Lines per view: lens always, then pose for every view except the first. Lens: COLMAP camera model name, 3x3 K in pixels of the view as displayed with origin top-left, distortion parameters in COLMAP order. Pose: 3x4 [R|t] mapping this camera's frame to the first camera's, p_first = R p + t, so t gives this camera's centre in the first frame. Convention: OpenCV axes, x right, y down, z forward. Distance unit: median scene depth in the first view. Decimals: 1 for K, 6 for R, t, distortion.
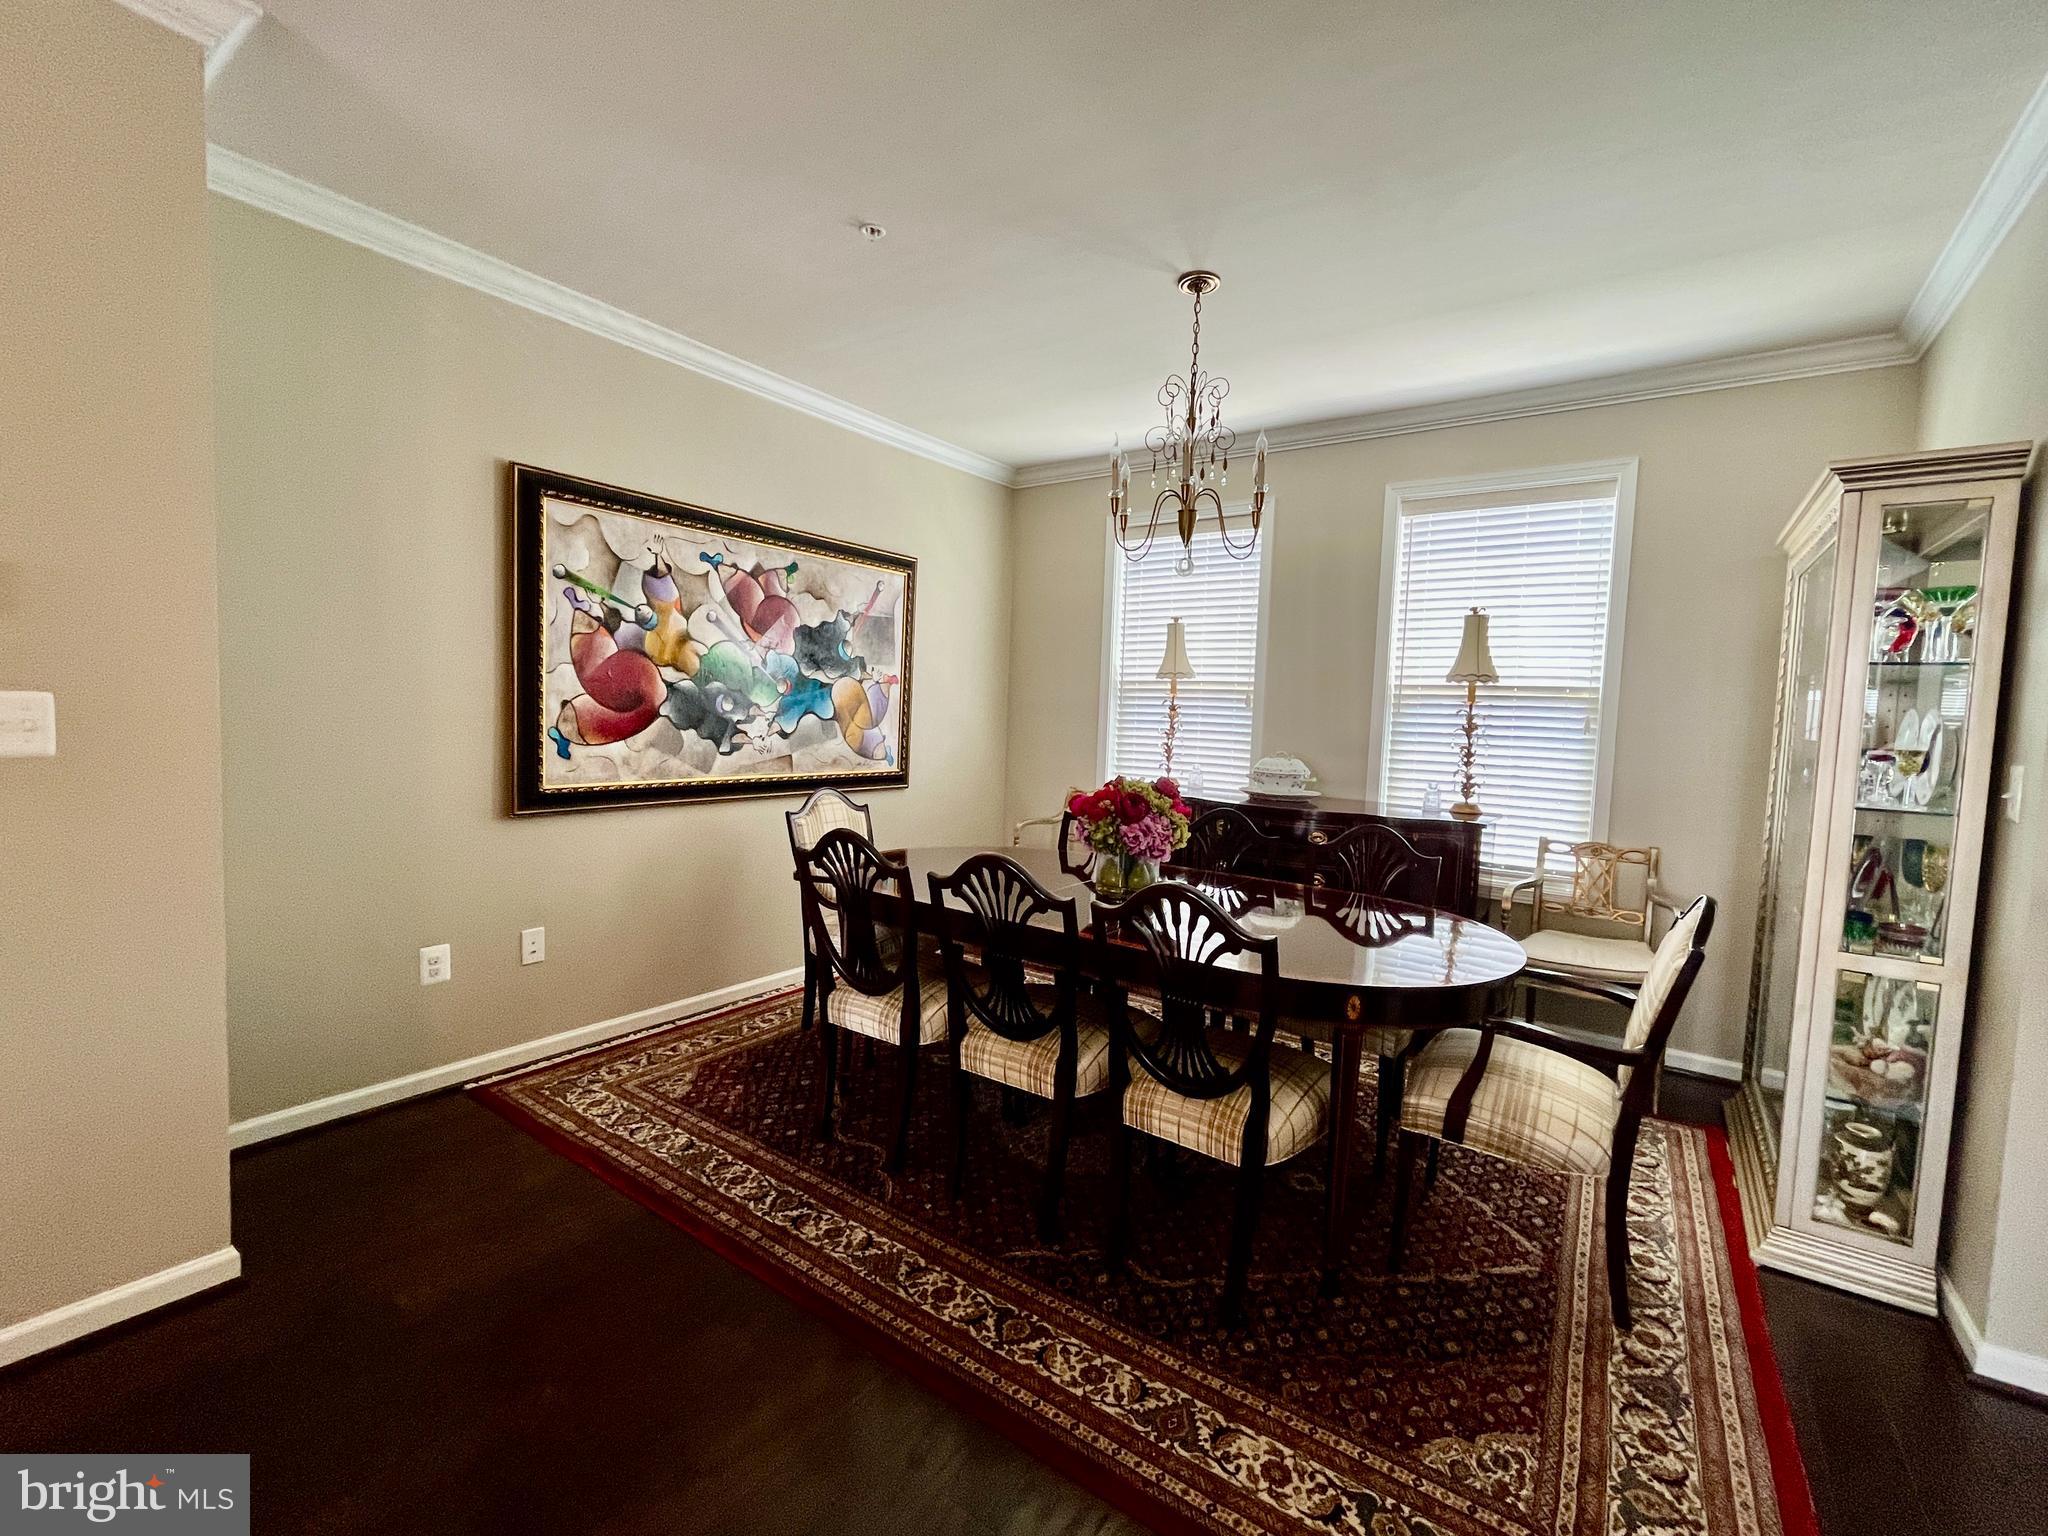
lens RADIAL K [[868.7, 0, 1024.0], [0, 868.7, 768.0], [0, 0, 1]] dist [-0.000634, -0.000061]
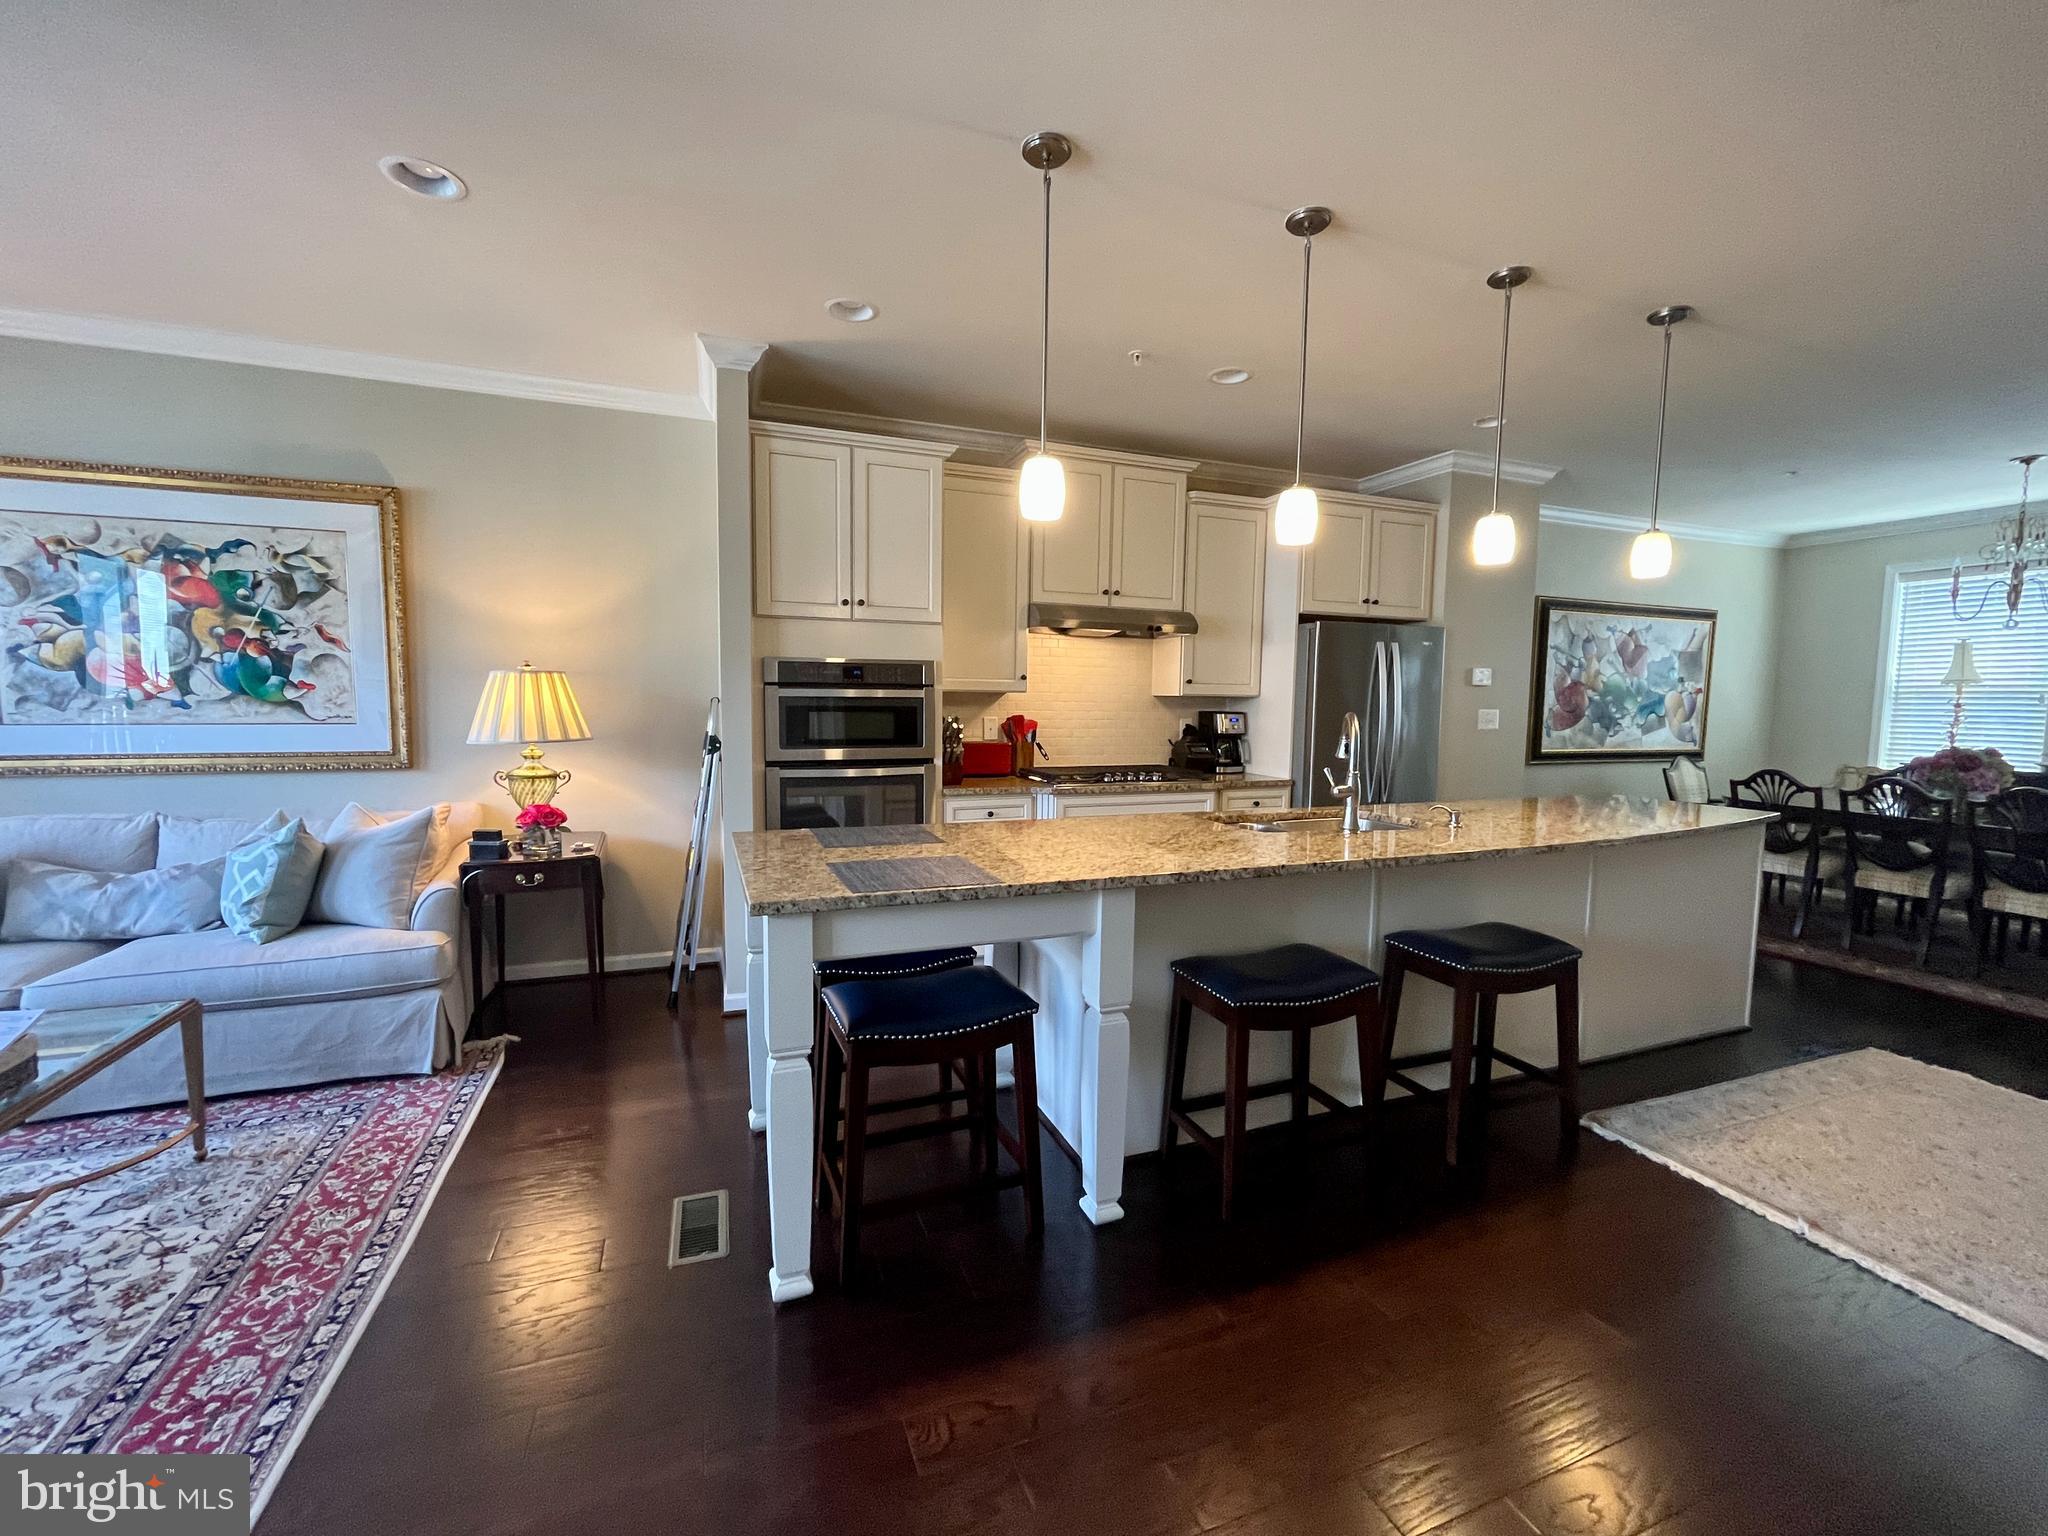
lens RADIAL K [[838.1, 0, 1014.4], [0, 838.1, 765.3], [0, 0, 1]] dist [-0.001015, -0.000400]
pose [[0.831757, 0.021634, -0.554718, -0.427335], [-0.021887, 0.999741, 0.006171, 0.063406], [0.554708, 0.007008, 0.832016, -1.177540]]
